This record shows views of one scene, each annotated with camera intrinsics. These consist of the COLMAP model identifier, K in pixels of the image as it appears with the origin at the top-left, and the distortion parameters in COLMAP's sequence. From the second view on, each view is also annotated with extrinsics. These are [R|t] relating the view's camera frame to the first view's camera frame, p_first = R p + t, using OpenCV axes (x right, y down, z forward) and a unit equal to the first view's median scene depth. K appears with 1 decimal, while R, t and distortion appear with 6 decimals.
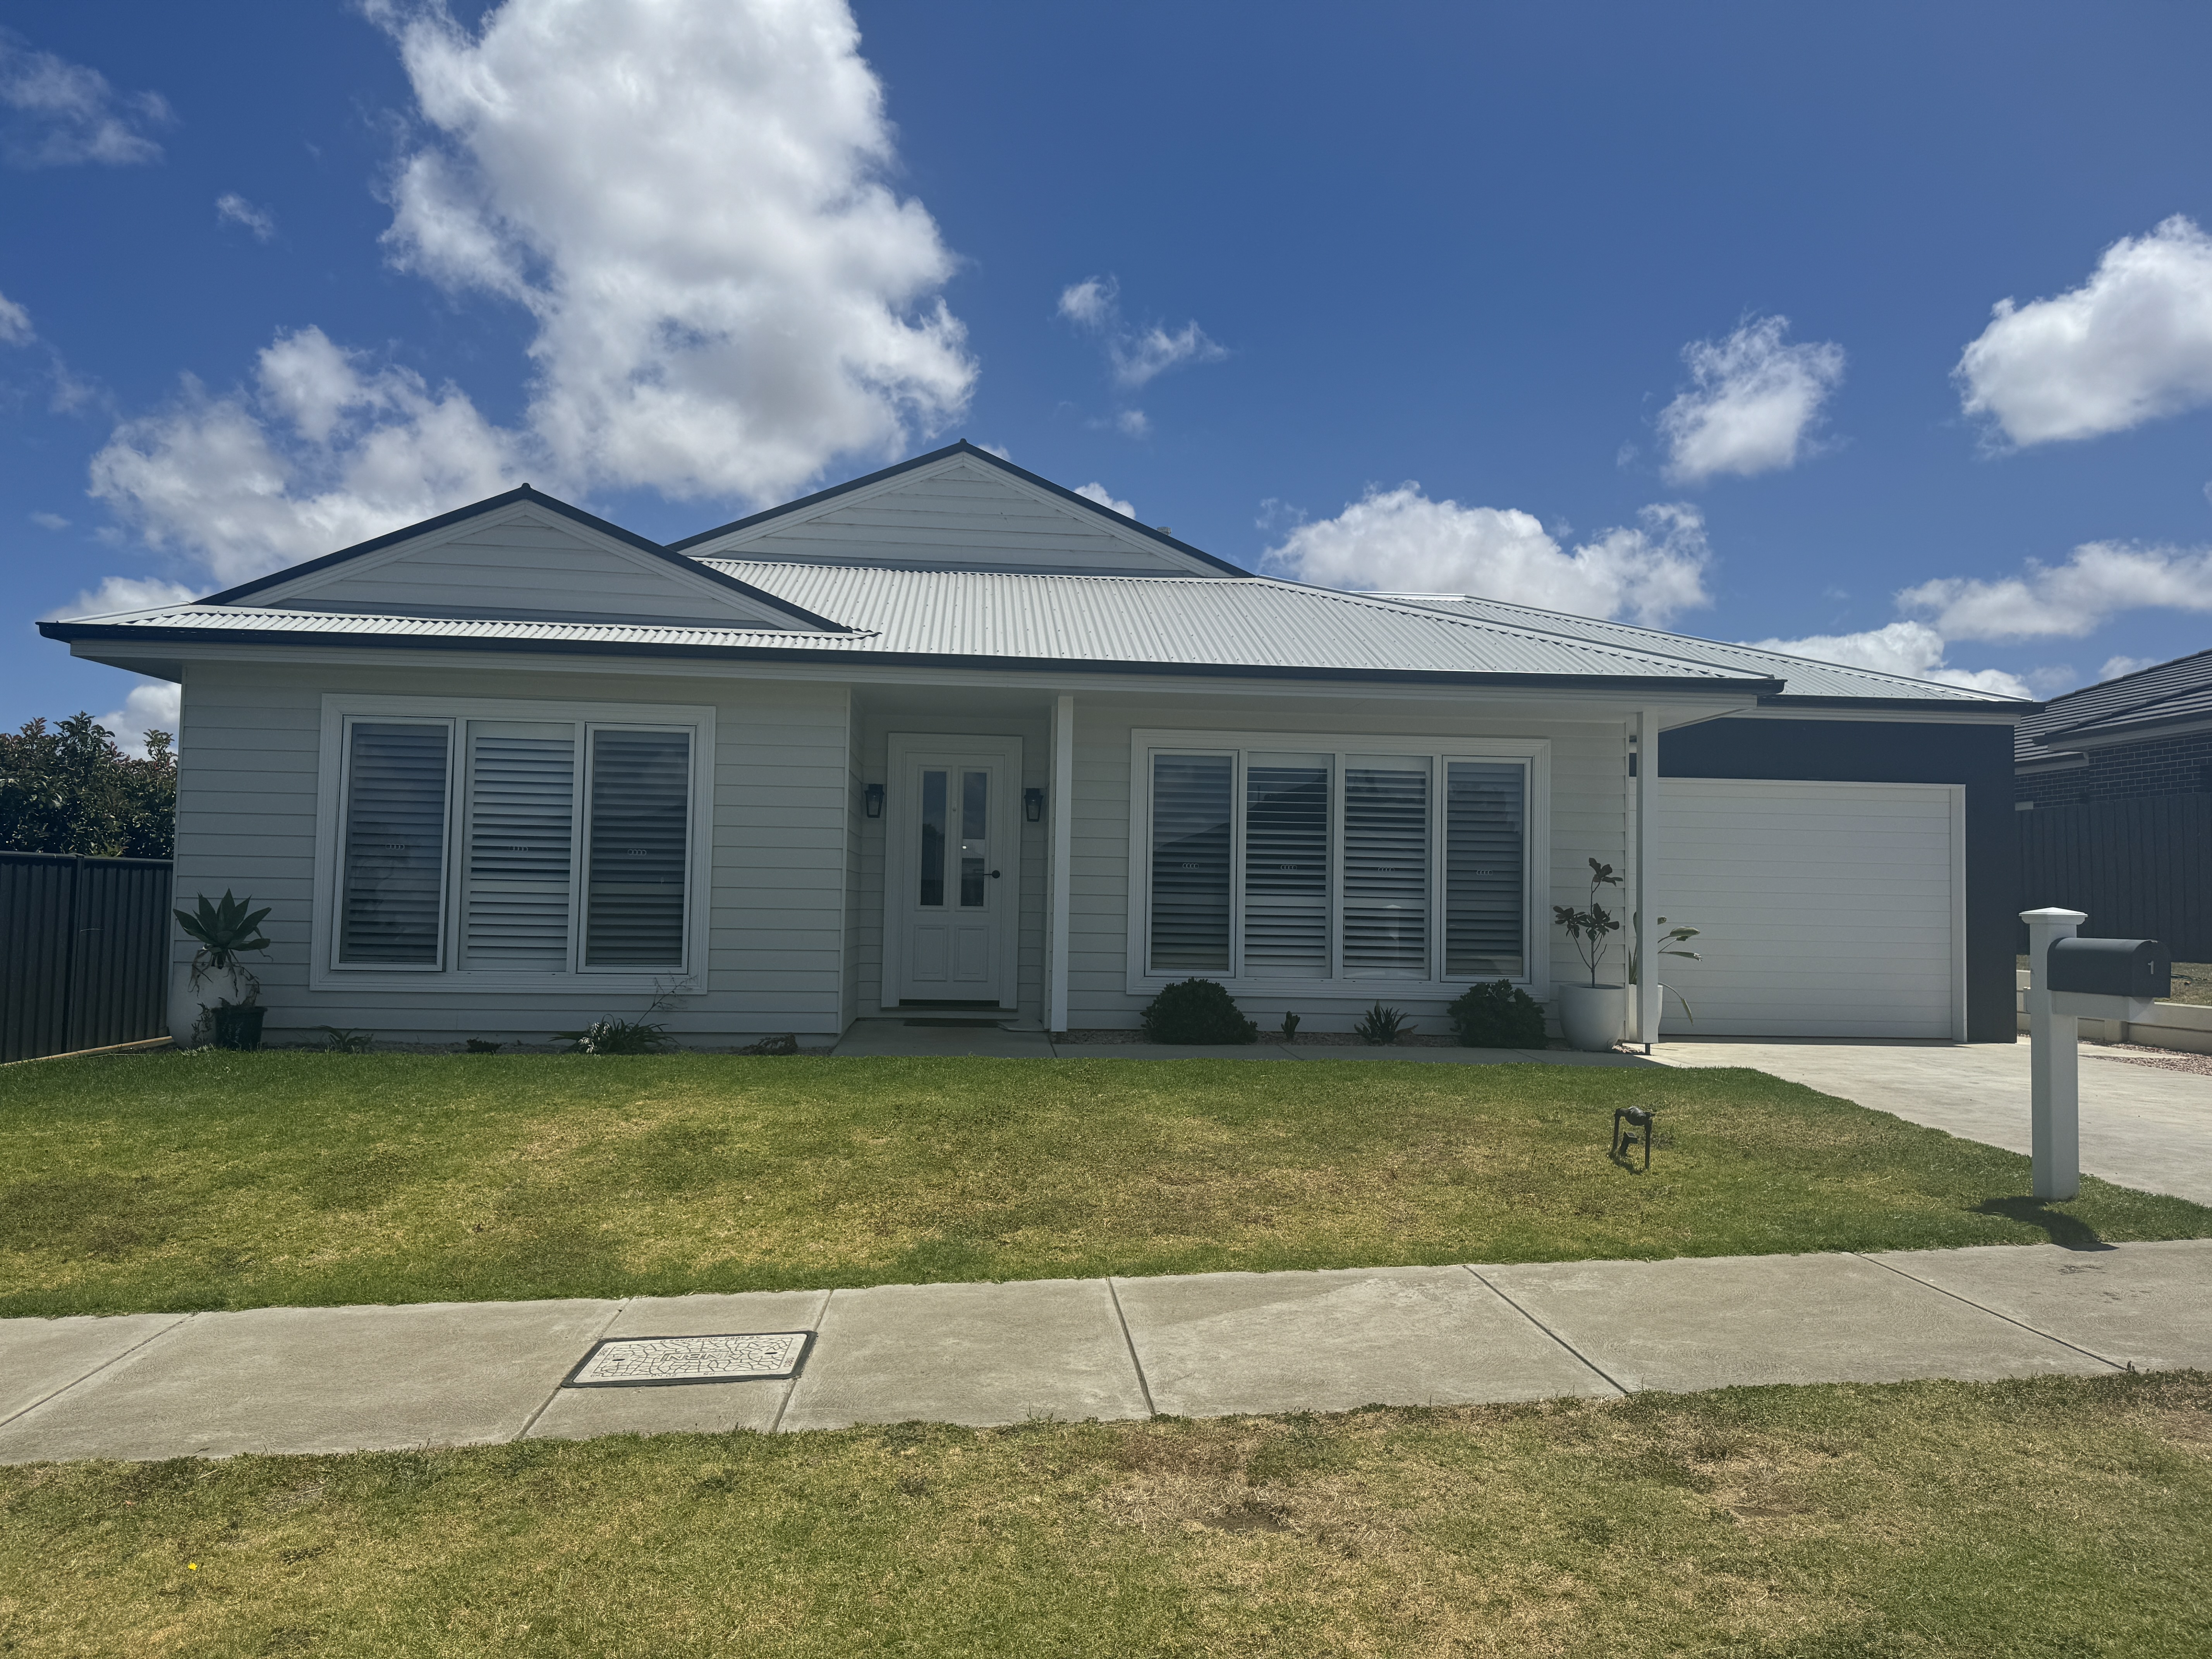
lens RADIAL K [[1515.4, 0, 1106.0], [0, 1515.4, 829.5], [0, 0, 1]] dist [0.039625, -0.000344]
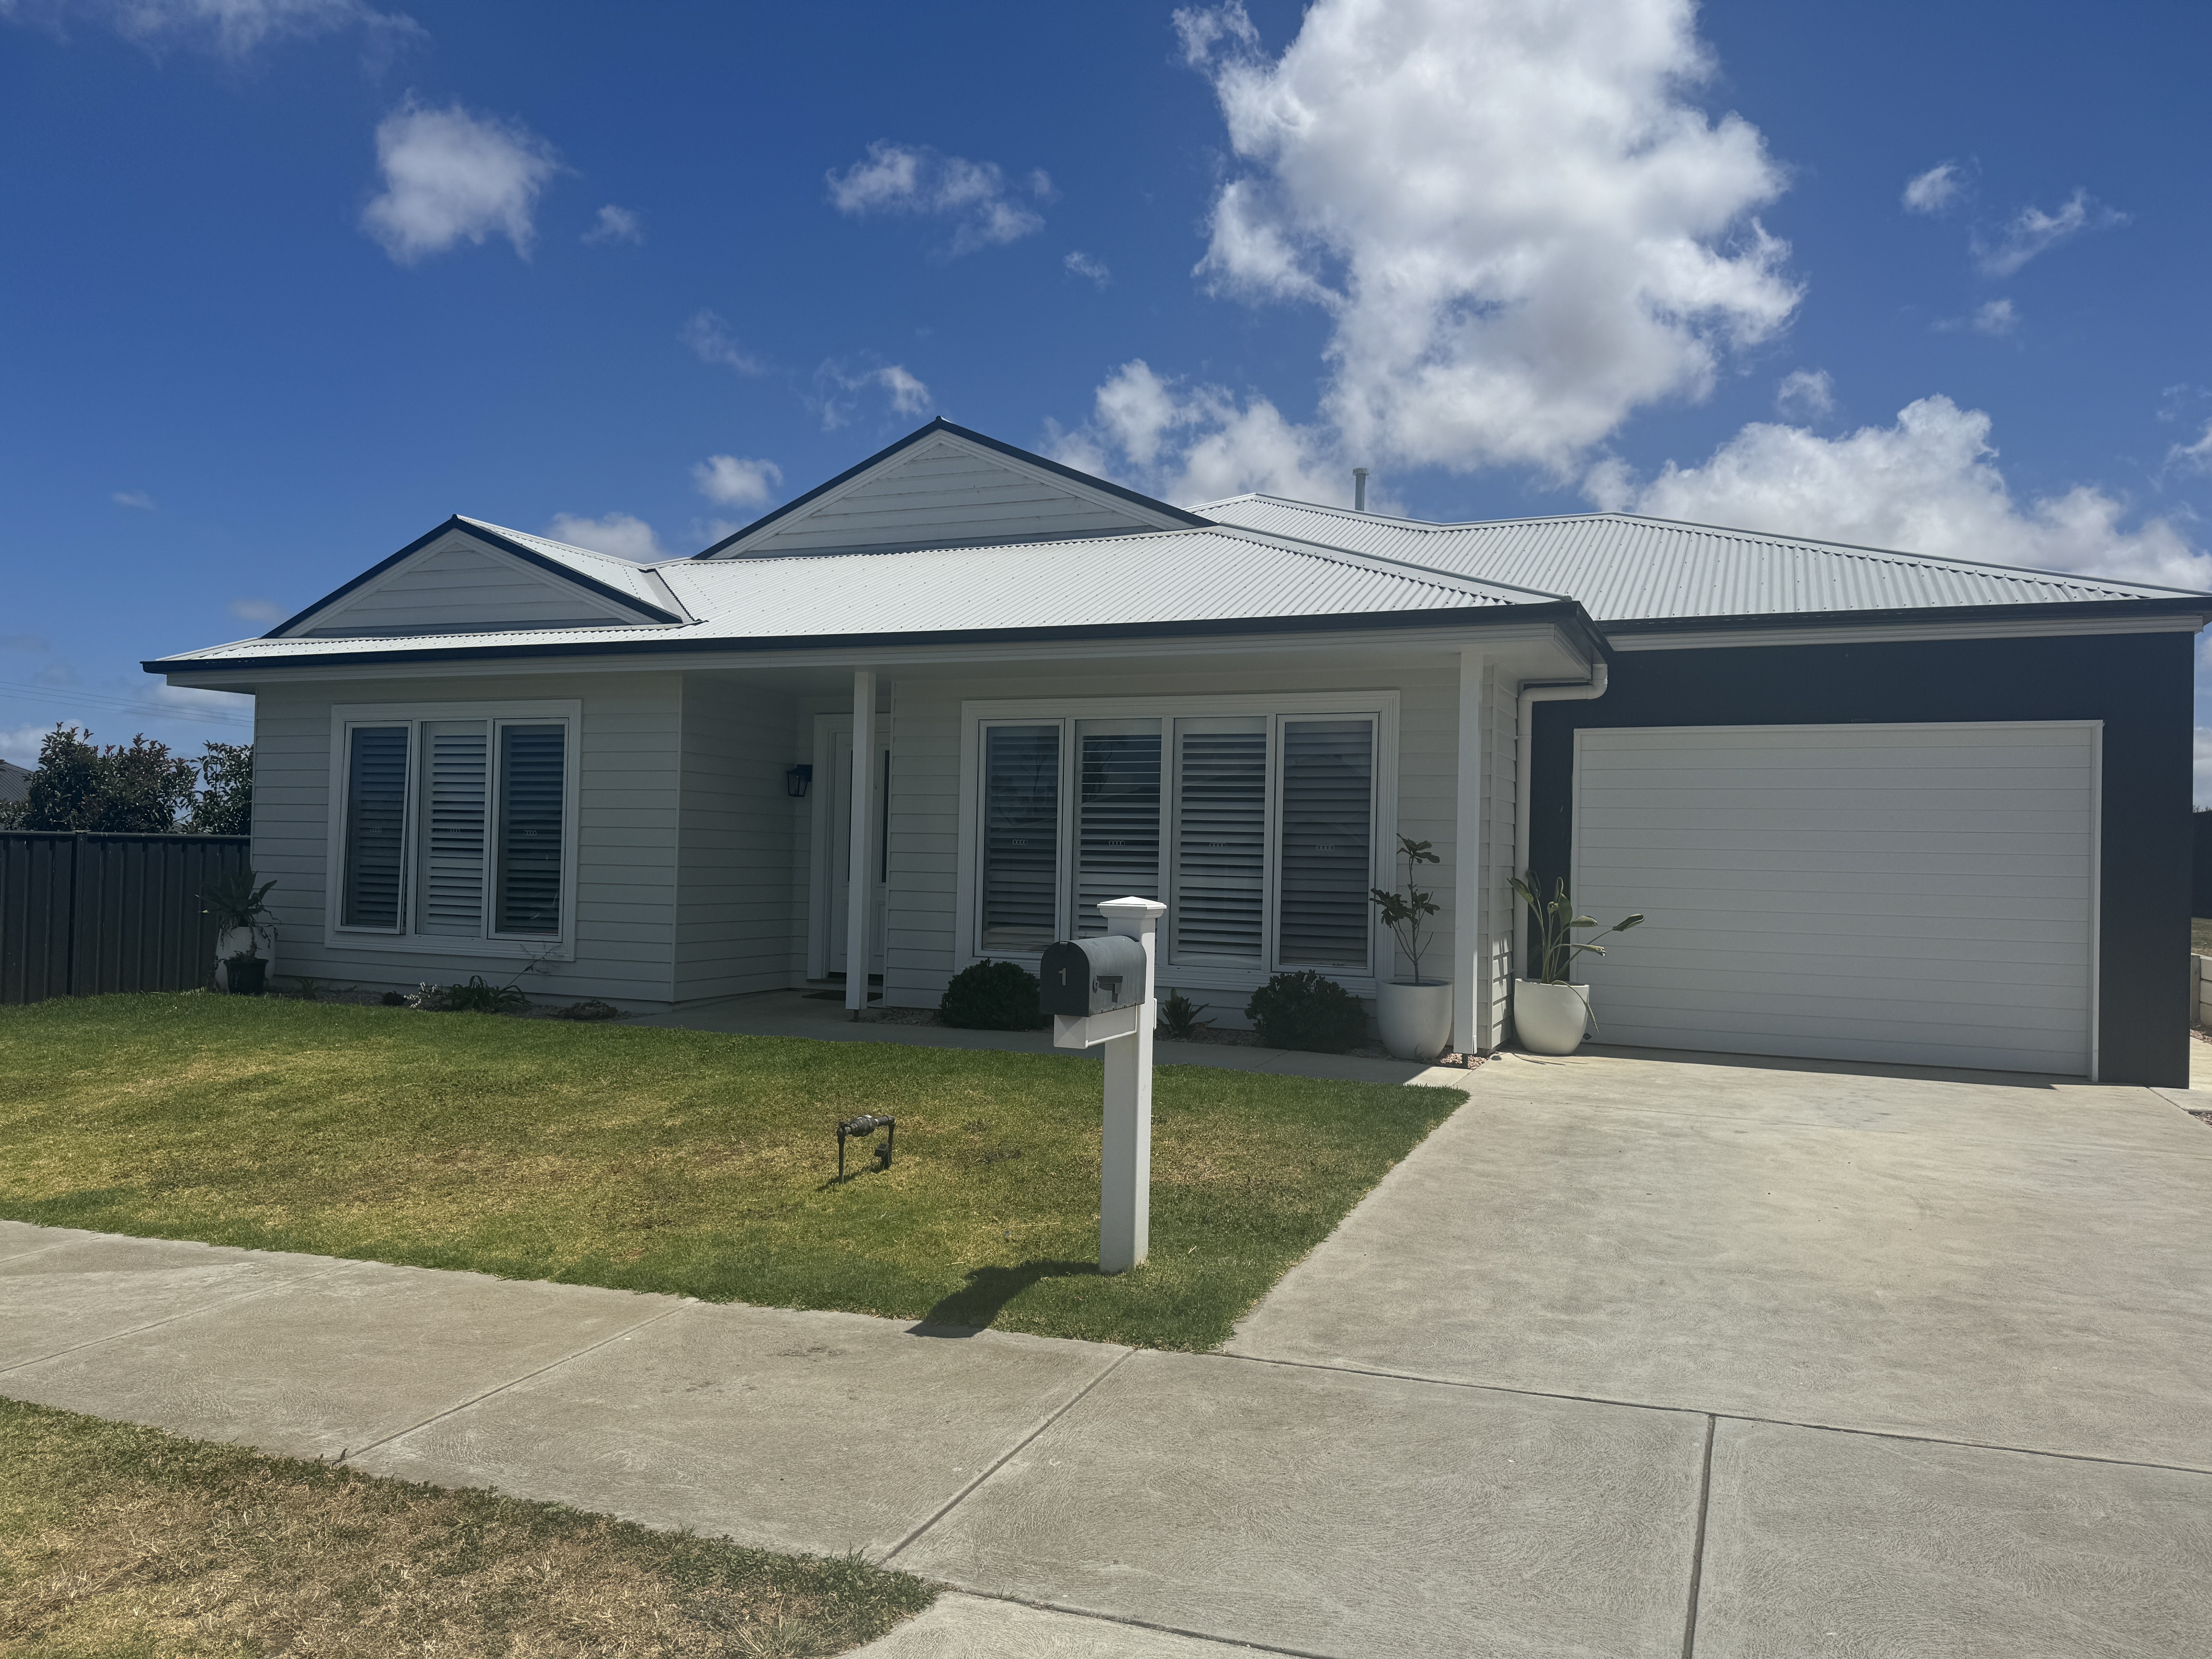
lens RADIAL K [[1522.3, 0, 1106.0], [0, 1522.3, 829.5], [0, 0, 1]] dist [0.027472, 0.000534]
pose [[0.889591, -0.009297, -0.456664, 0.578435], [0.016808, 0.999782, 0.012390, 0.005679], [0.456449, -0.018698, 0.889553, 0.188904]]
